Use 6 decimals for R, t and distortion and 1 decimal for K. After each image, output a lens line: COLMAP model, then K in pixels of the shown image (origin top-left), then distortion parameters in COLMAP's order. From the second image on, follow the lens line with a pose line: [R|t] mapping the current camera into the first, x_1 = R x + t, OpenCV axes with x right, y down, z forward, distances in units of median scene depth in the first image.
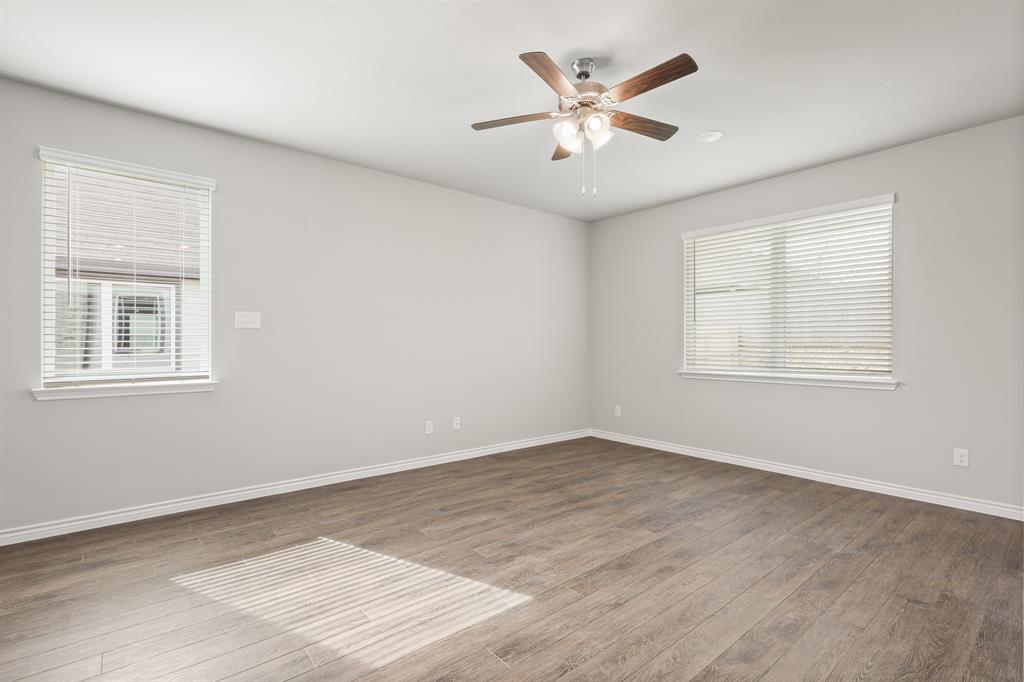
lens RADIAL K [[471.3, 0, 512.0], [0, 471.3, 341.0], [0, 0, 1]] dist [-0.000070, 0.000060]
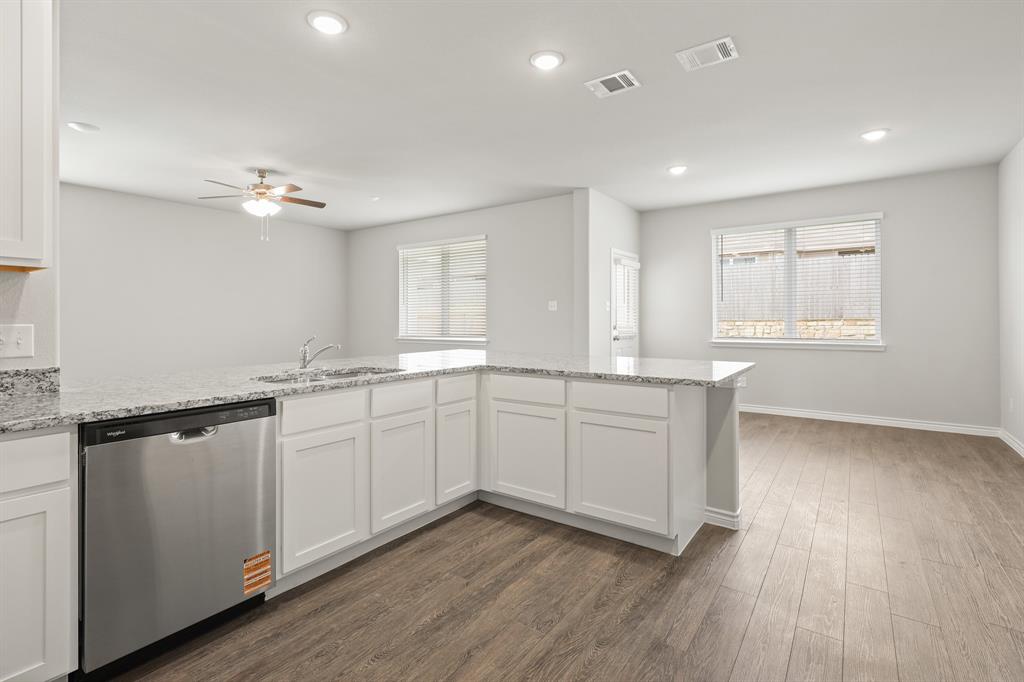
lens RADIAL K [[487.8, 0, 516.0], [0, 487.8, 316.1], [0, 0, 1]] dist [0.003630, 0.000317]
pose [[0.961494, -0.001463, 0.274823, 0.339733], [0.002756, 0.999987, -0.004319, 0.002035], [-0.274813, 0.004910, 0.961485, -0.666029]]
